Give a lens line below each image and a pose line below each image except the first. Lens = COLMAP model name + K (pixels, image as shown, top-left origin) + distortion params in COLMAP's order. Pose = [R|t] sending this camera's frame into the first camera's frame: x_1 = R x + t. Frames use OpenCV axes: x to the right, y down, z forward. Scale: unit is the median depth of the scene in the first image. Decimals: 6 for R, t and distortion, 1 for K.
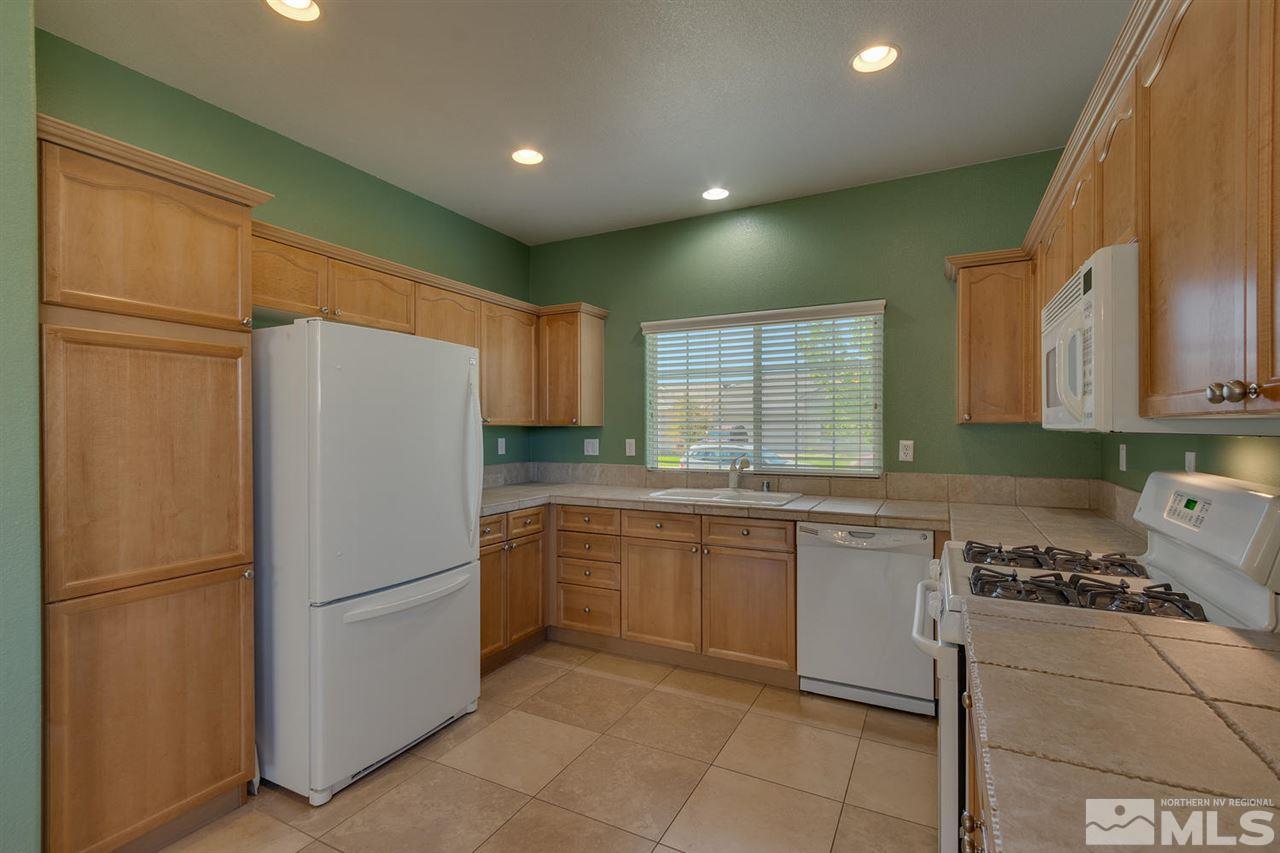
lens RADIAL K [[590.0, 0, 628.1], [0, 590.0, 429.4], [0, 0, 1]] dist [0.011222, 0.000246]
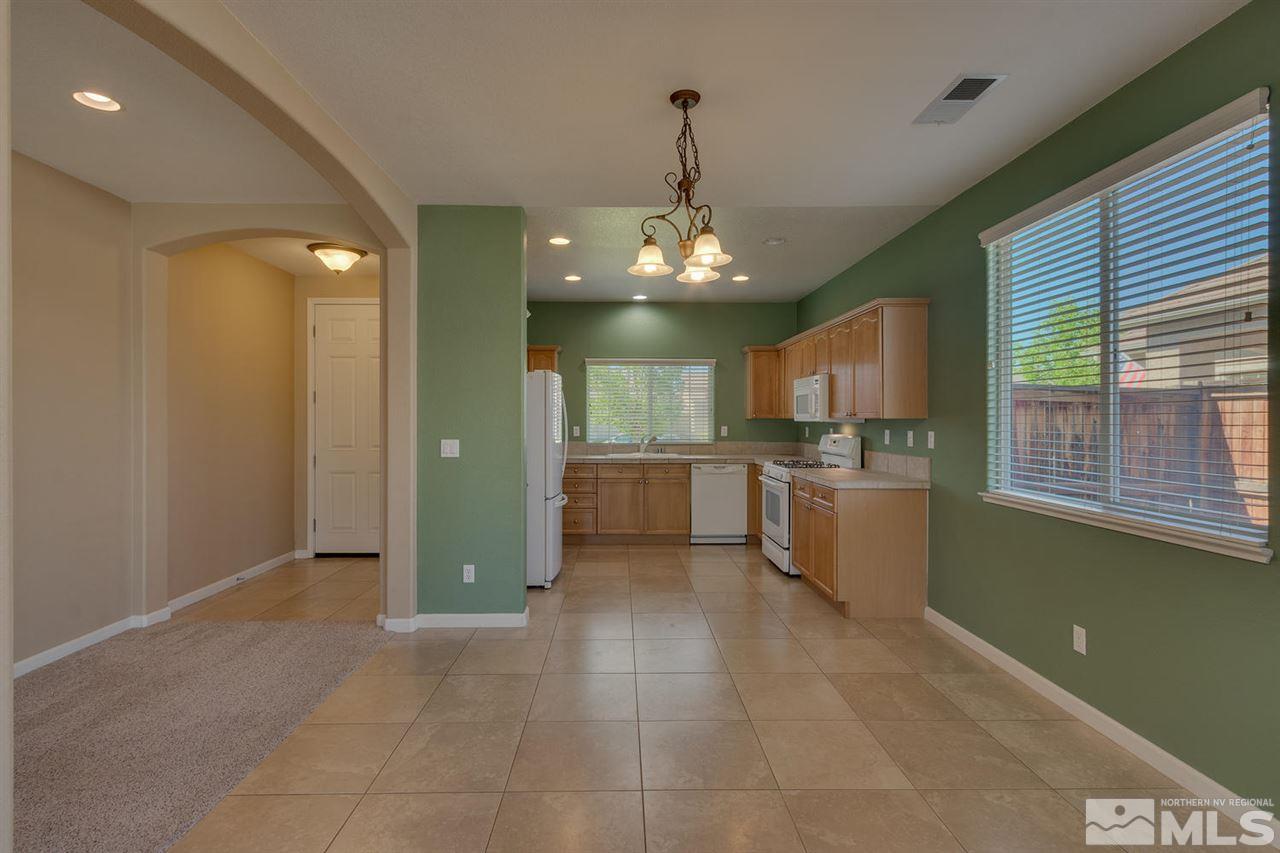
lens RADIAL K [[603.0, 0, 628.8], [0, 603.0, 420.9], [0, 0, 1]] dist [0.003508, 0.000762]
pose [[0.877703, 0.003052, 0.479195, -0.866906], [-0.003182, 0.999995, -0.000539, 0.001495], [-0.479194, -0.001051, 0.877708, -0.734126]]
